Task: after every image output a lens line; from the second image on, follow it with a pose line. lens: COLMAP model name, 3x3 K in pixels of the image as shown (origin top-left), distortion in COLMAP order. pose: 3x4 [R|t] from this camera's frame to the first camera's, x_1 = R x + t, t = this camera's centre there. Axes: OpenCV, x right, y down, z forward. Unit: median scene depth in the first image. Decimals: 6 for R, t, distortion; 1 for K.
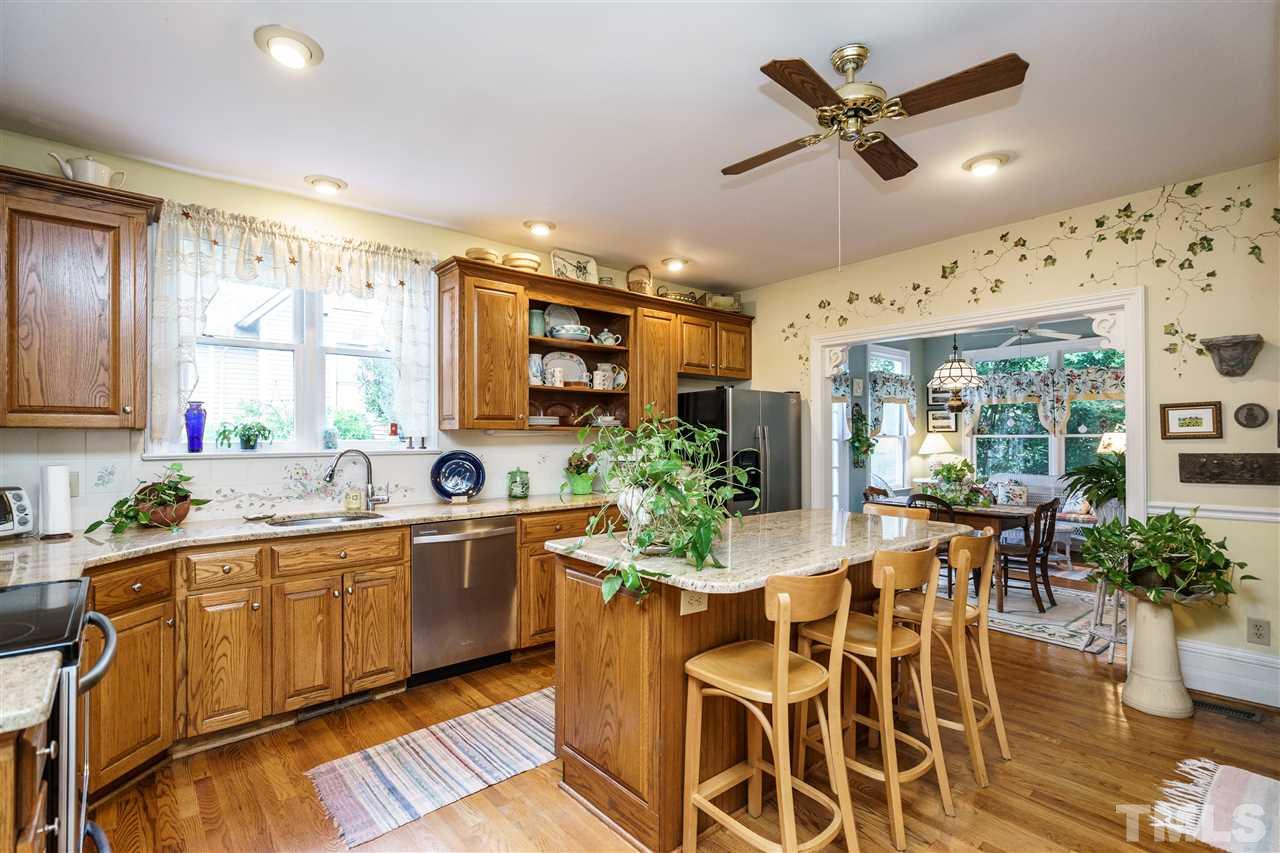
lens RADIAL K [[609.8, 0, 650.5], [0, 609.8, 433.5], [0, 0, 1]] dist [-0.000137, 0.000018]
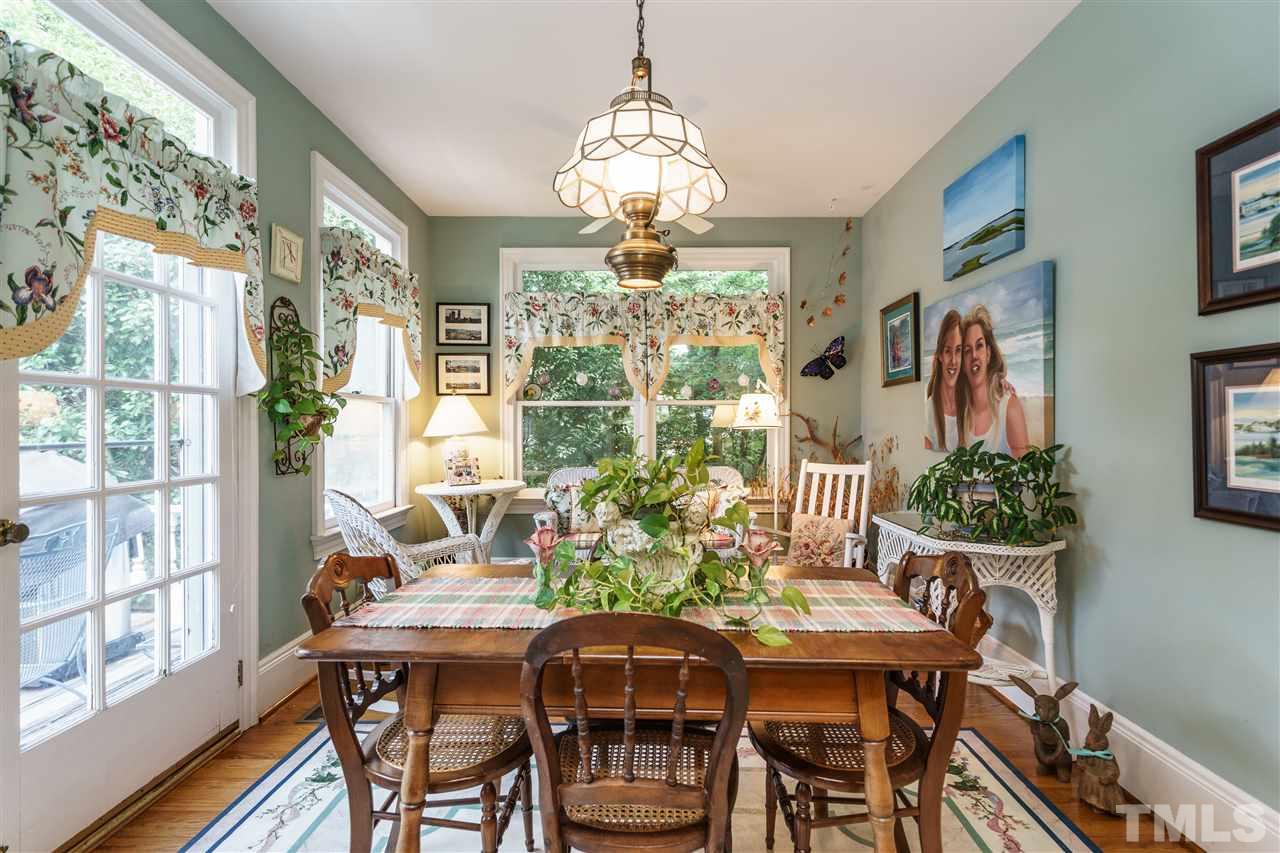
lens RADIAL K [[609.8, 0, 648.6], [0, 609.8, 429.2], [0, 0, 1]] dist [-0.000137, 0.000018]
pose [[0.659805, -0.003446, 0.751429, 0.203891], [-0.003411, 0.999965, 0.007581, 0.025074], [-0.751429, -0.007565, 0.659770, 0.584273]]
